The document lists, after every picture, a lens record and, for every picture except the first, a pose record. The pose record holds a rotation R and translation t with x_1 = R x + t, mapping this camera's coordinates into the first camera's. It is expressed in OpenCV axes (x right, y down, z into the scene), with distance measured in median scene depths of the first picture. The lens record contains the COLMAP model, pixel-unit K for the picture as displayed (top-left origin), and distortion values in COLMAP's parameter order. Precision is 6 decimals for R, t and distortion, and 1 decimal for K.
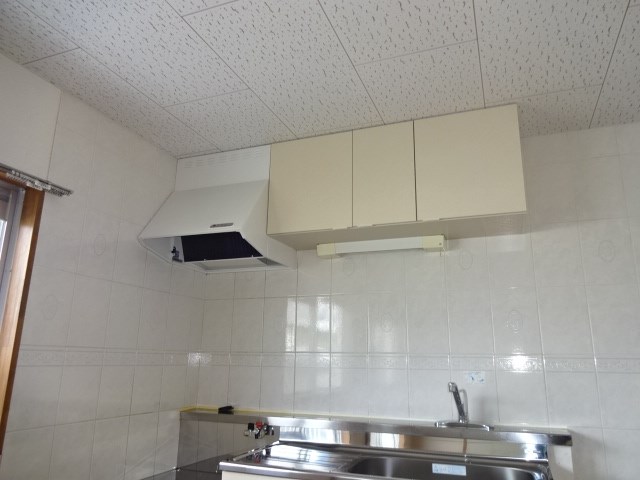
lens RADIAL K [[466.3, 0, 320.2], [0, 466.3, 238.5], [0, 0, 1]] dist [-0.000622, -0.003359]
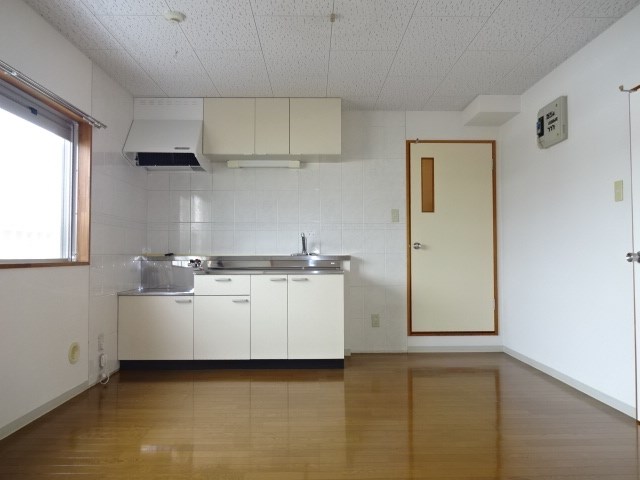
lens RADIAL K [[466.3, 0, 320.2], [0, 466.3, 238.5], [0, 0, 1]] dist [-0.000622, -0.003359]
pose [[0.930098, -0.002583, 0.367304, -0.366334], [-0.075626, 0.977204, 0.198374, -0.083109], [-0.359443, -0.212285, 0.908700, -0.844831]]
